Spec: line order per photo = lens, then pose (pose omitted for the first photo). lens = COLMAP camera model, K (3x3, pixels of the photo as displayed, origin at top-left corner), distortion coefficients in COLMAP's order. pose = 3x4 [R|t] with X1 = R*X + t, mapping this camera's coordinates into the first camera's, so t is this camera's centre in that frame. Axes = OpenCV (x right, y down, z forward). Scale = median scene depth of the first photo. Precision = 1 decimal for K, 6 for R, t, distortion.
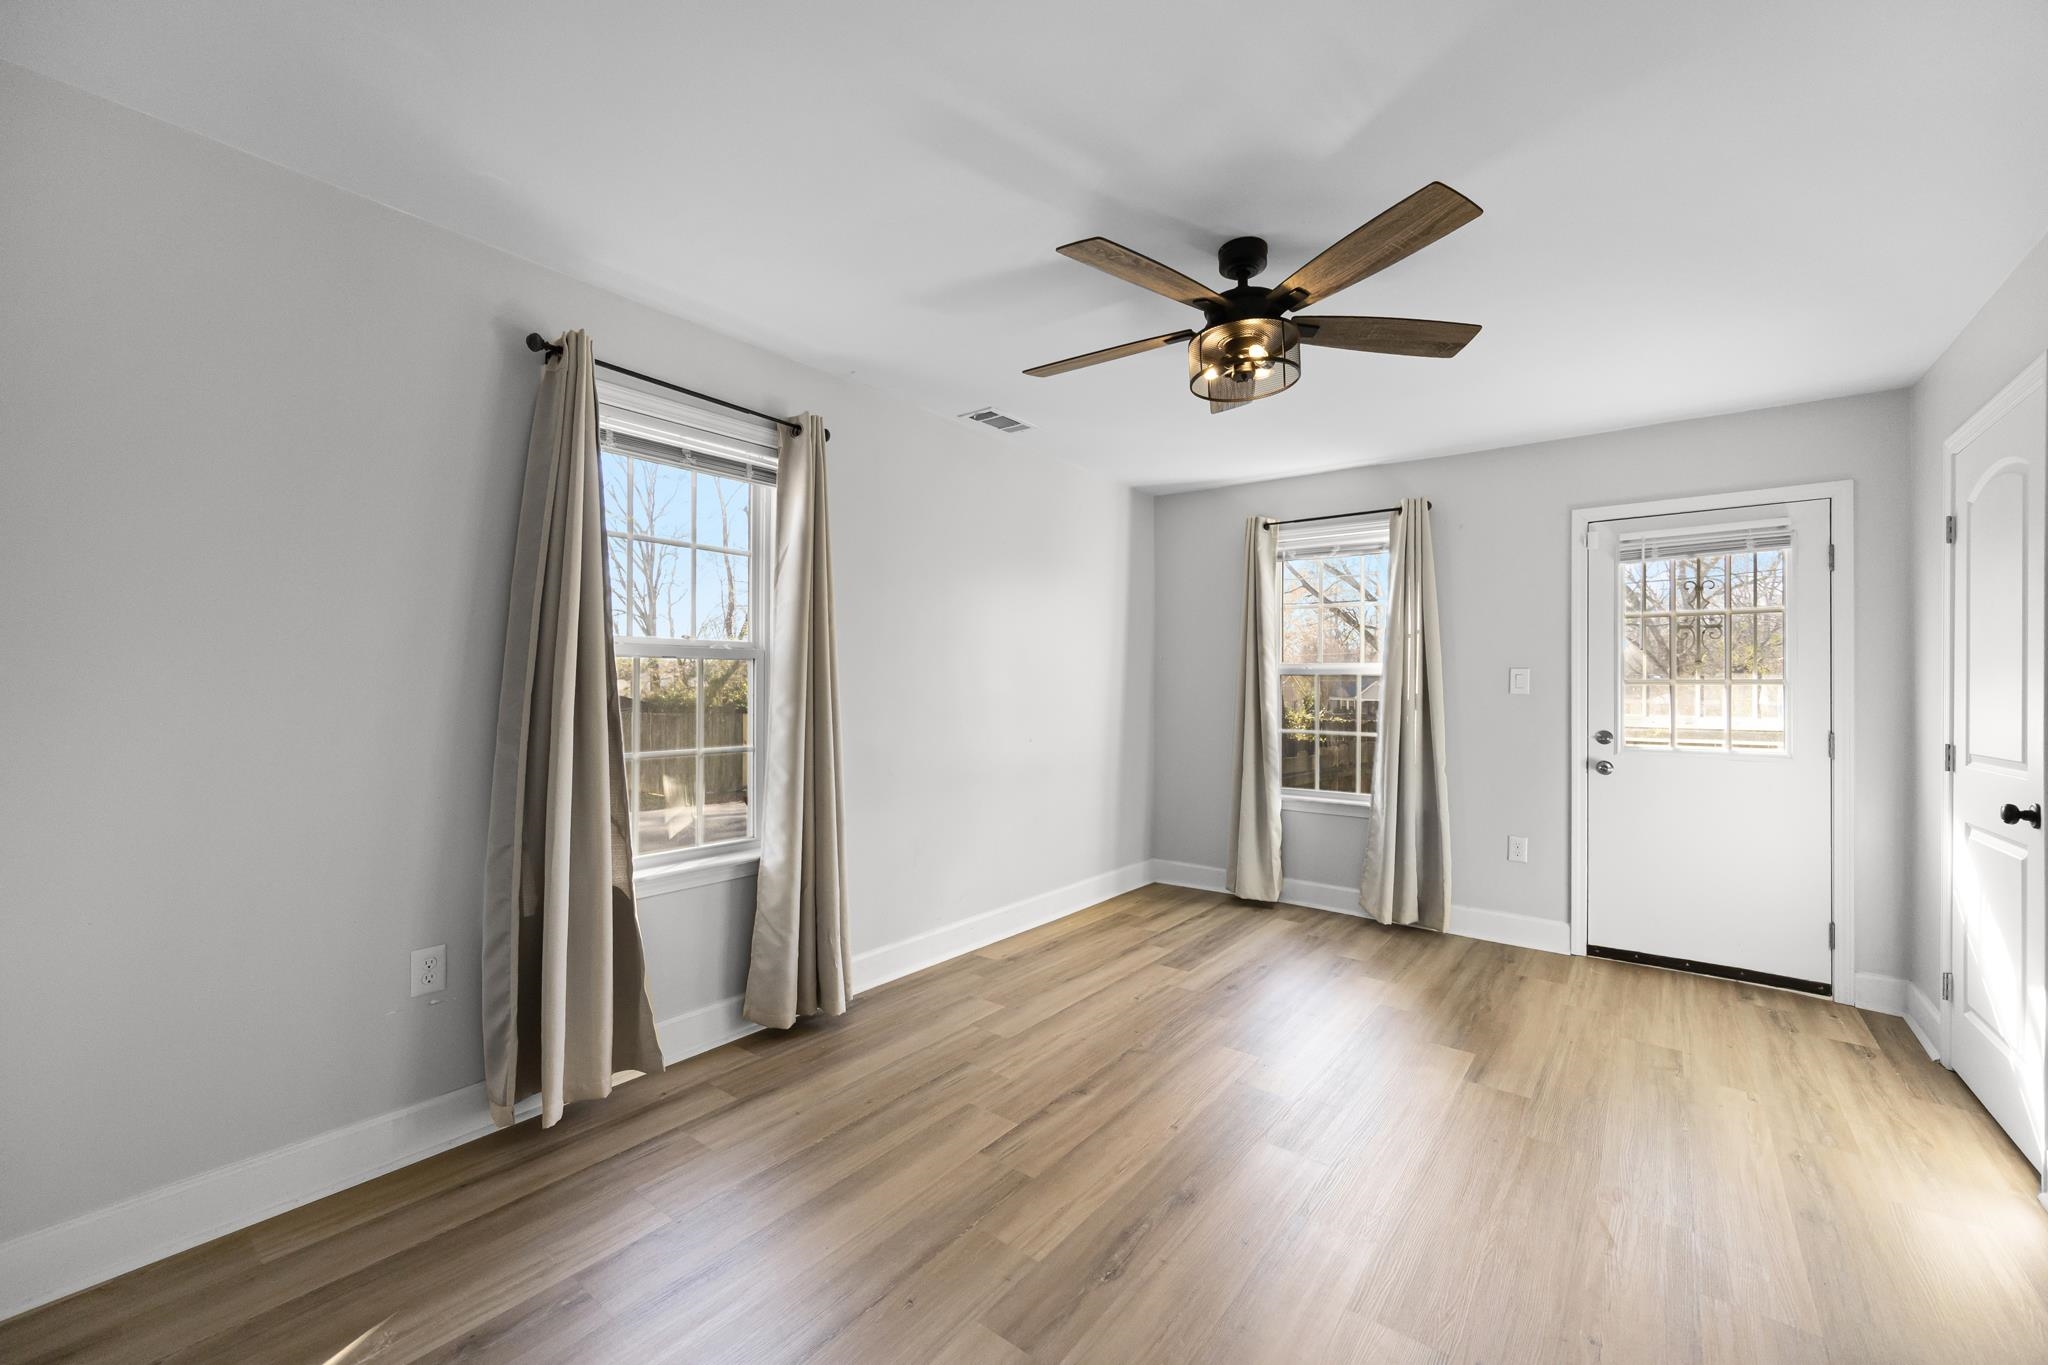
lens RADIAL K [[817.4, 0, 1024.0], [0, 817.4, 682.5], [0, 0, 1]] dist [-0.000741, 0.000048]
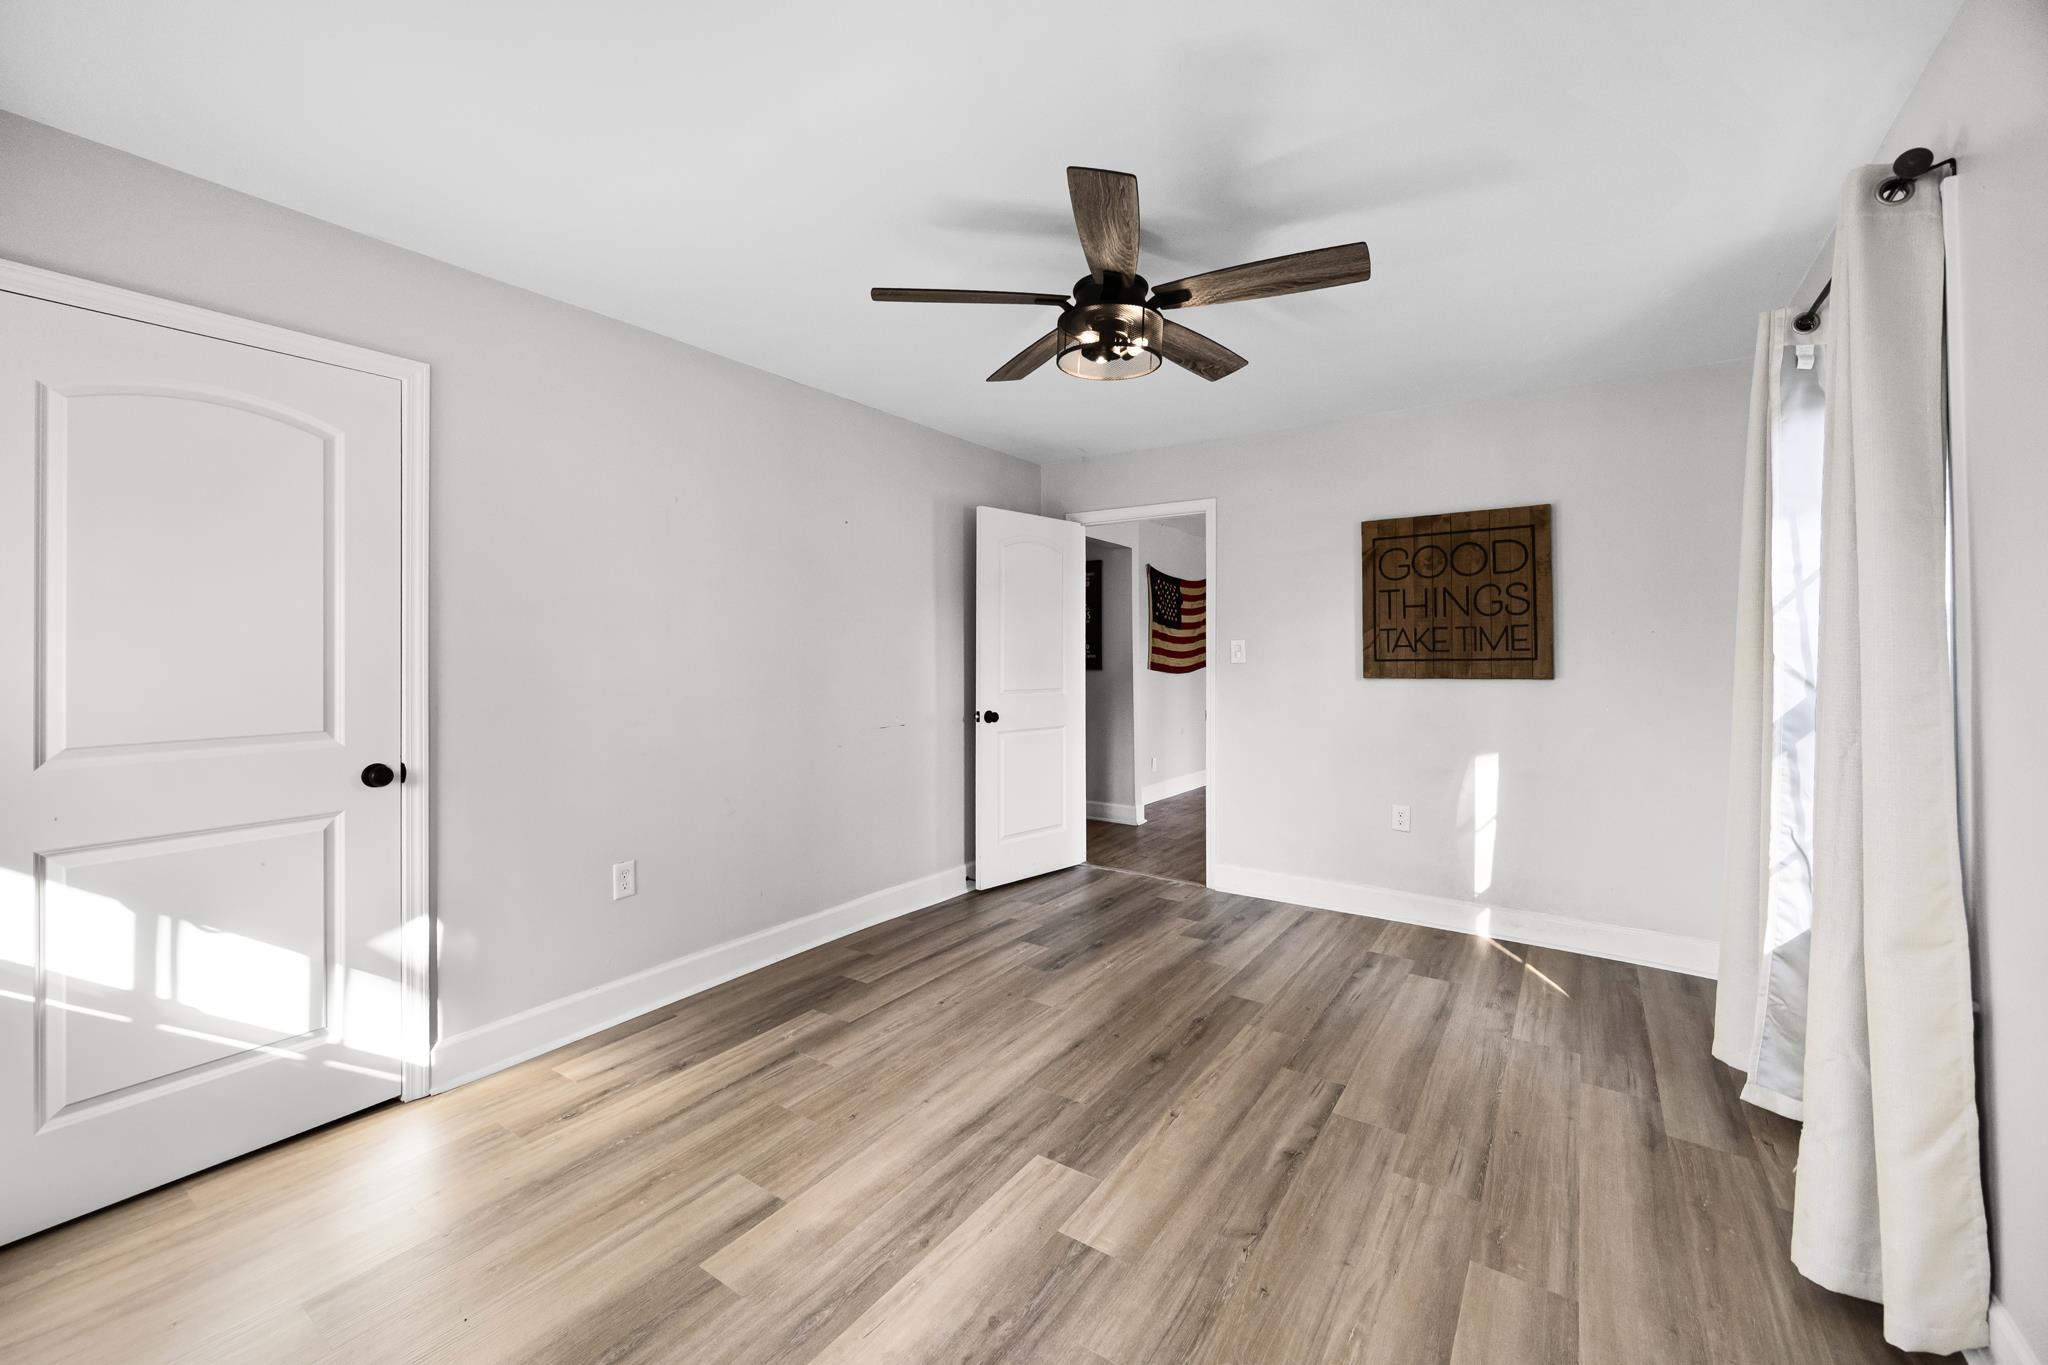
lens RADIAL K [[811.5, 0, 1018.1], [0, 811.5, 649.1], [0, 0, 1]] dist [-0.000826, 0.000032]
pose [[-0.998138, -0.009820, -0.060196, 0.304284], [-0.008981, 0.999859, -0.014194, 0.003981], [0.060327, -0.013626, -0.998086, 1.378810]]
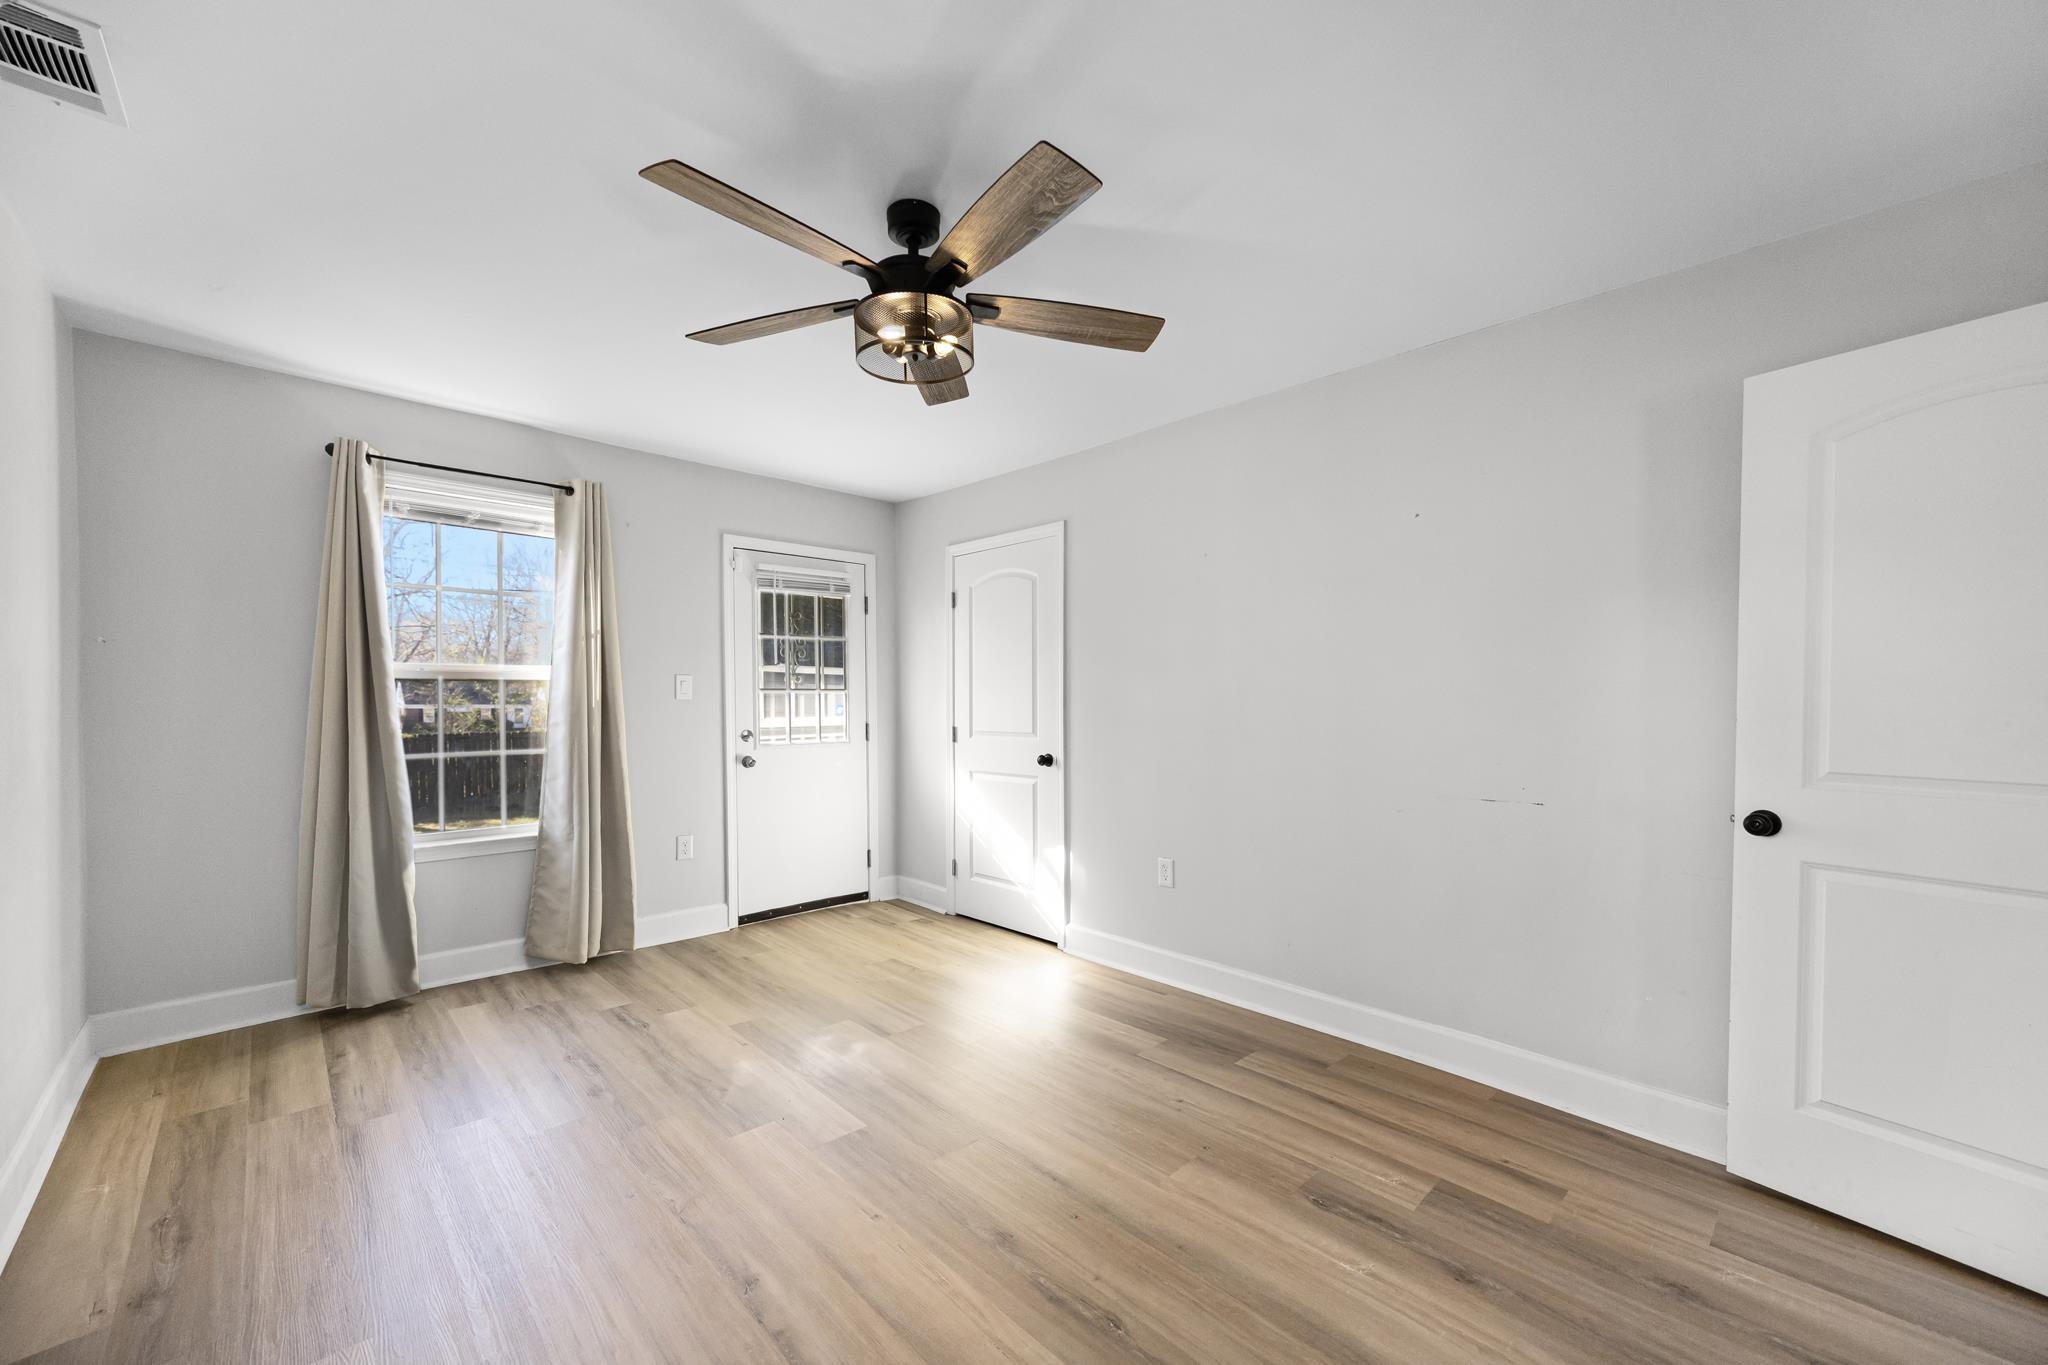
lens RADIAL K [[802.0, 0, 1019.8], [0, 802.0, 724.0], [0, 0, 1]] dist [-0.002182, -0.000096]
pose [[0.145028, -0.042981, 0.988494, -0.419426], [-0.005217, 0.999009, 0.044204, -0.003820], [-0.989414, -0.011568, 0.144660, 0.518869]]
